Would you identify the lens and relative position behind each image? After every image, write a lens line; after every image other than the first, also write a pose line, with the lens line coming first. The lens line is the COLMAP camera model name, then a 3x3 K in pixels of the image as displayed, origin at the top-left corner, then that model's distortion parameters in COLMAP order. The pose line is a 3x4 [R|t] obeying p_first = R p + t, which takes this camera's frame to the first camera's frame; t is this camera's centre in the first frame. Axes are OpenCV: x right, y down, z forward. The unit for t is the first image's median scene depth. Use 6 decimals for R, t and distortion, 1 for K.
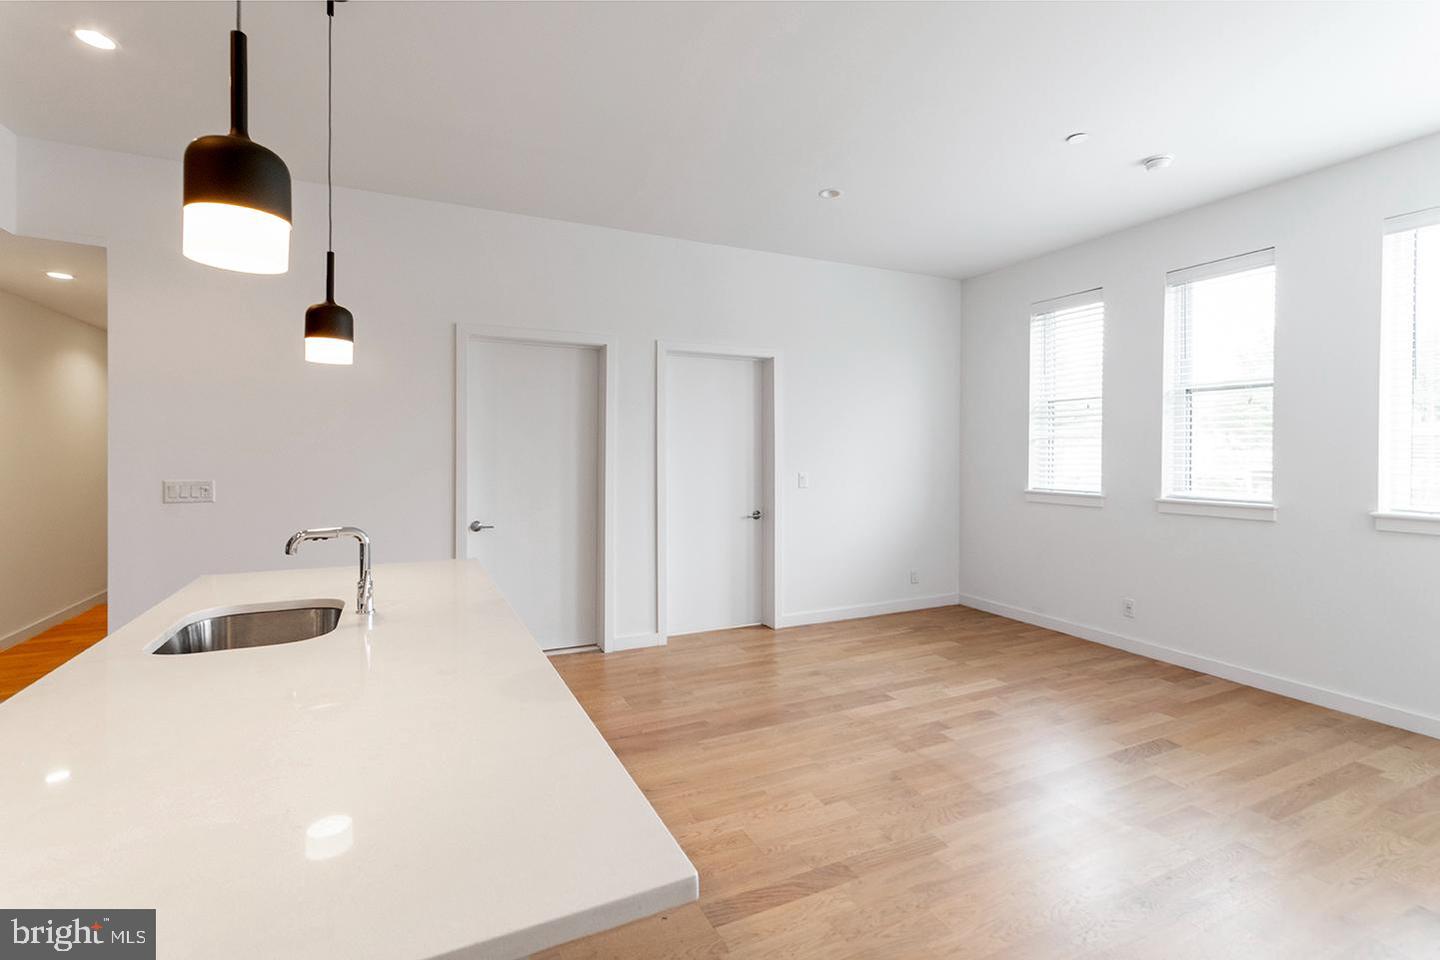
lens RADIAL K [[645.6, 0, 720.9], [0, 645.6, 462.5], [0, 0, 1]] dist [-0.000678, -0.000167]
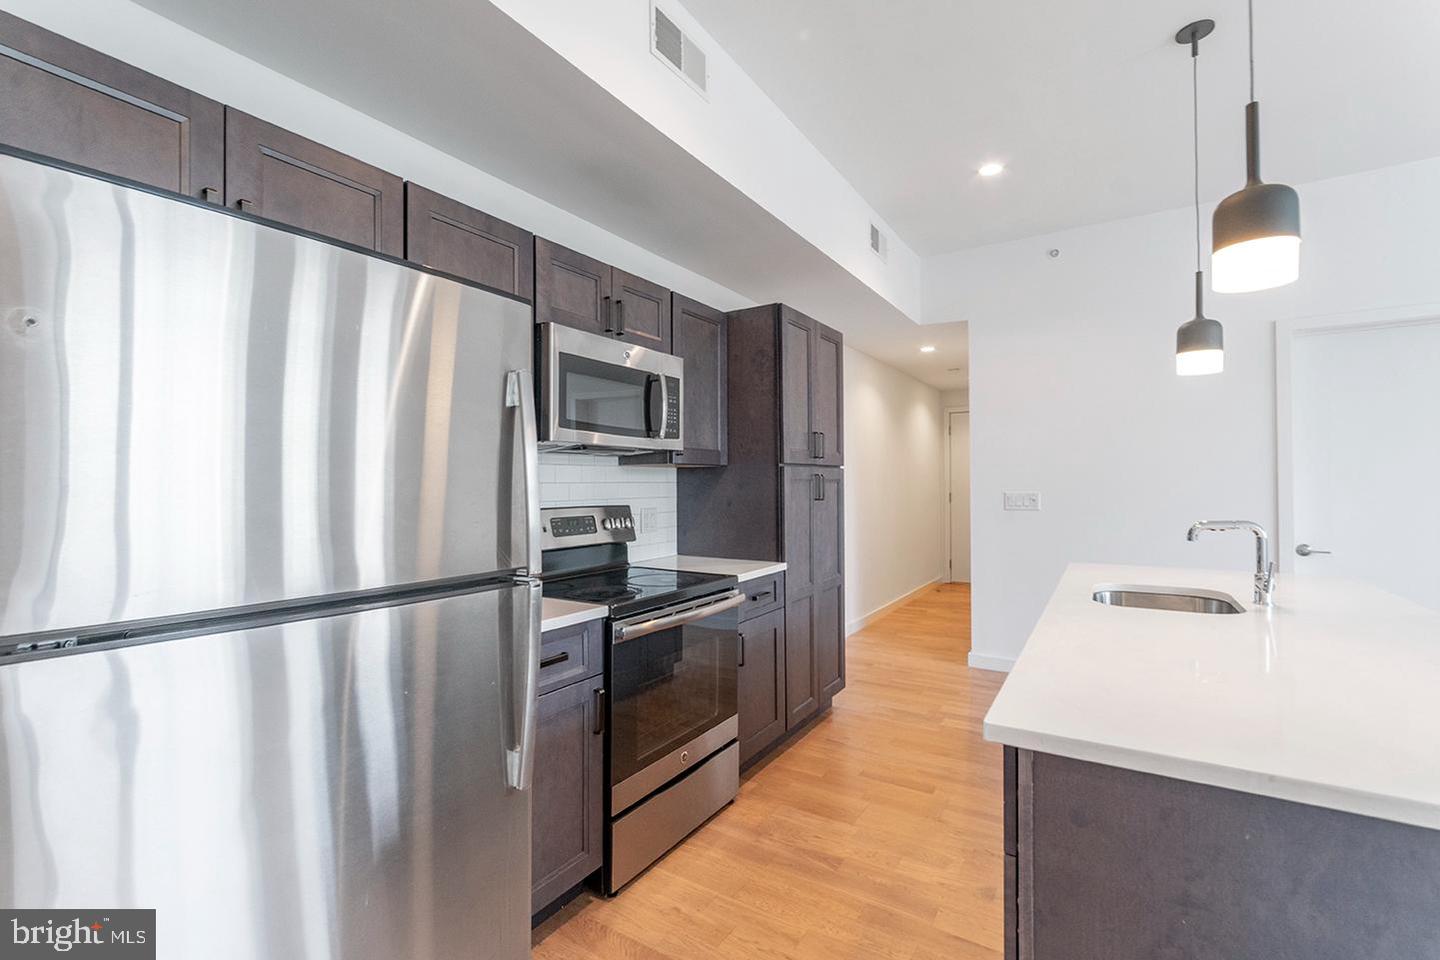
lens RADIAL K [[653.4, 0, 723.3], [0, 653.4, 483.5], [0, 0, 1]] dist [-0.001636, -0.000189]
pose [[0.531692, -0.012074, -0.846852, -0.069047], [-0.000409, 0.999895, -0.014513, 0.030743], [0.846938, 0.008062, 0.531631, -0.168952]]
